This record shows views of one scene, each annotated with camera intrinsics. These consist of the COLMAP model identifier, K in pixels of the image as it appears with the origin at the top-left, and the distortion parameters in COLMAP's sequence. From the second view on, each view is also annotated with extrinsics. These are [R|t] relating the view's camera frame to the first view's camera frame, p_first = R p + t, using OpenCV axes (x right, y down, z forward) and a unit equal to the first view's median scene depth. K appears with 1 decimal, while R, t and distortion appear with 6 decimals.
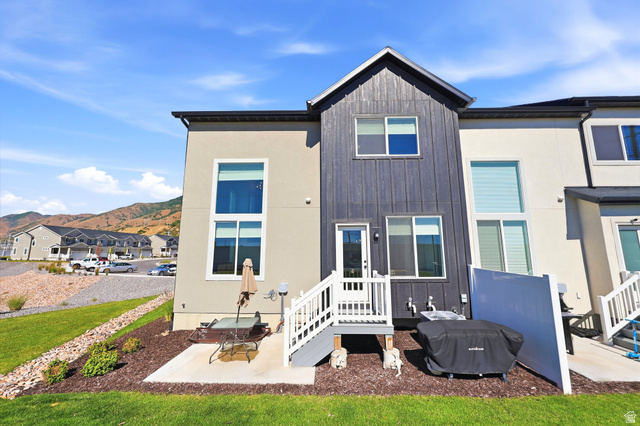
lens RADIAL K [[257.6, 0, 320.3], [0, 257.6, 215.2], [0, 0, 1]] dist [-0.001705, -0.000514]
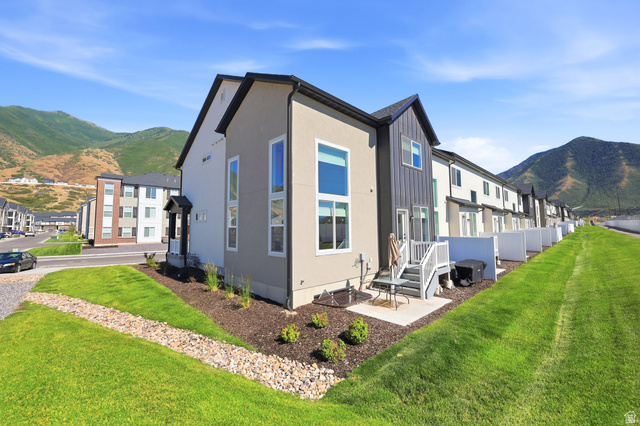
lens RADIAL K [[257.6, 0, 321.9], [0, 257.6, 213.9], [0, 0, 1]] dist [-0.001705, -0.000514]
pose [[0.703830, 0.034670, 0.709522, -1.142208], [-0.088085, 0.995359, 0.038741, 0.037797], [-0.704886, -0.089765, 0.703618, 0.249843]]
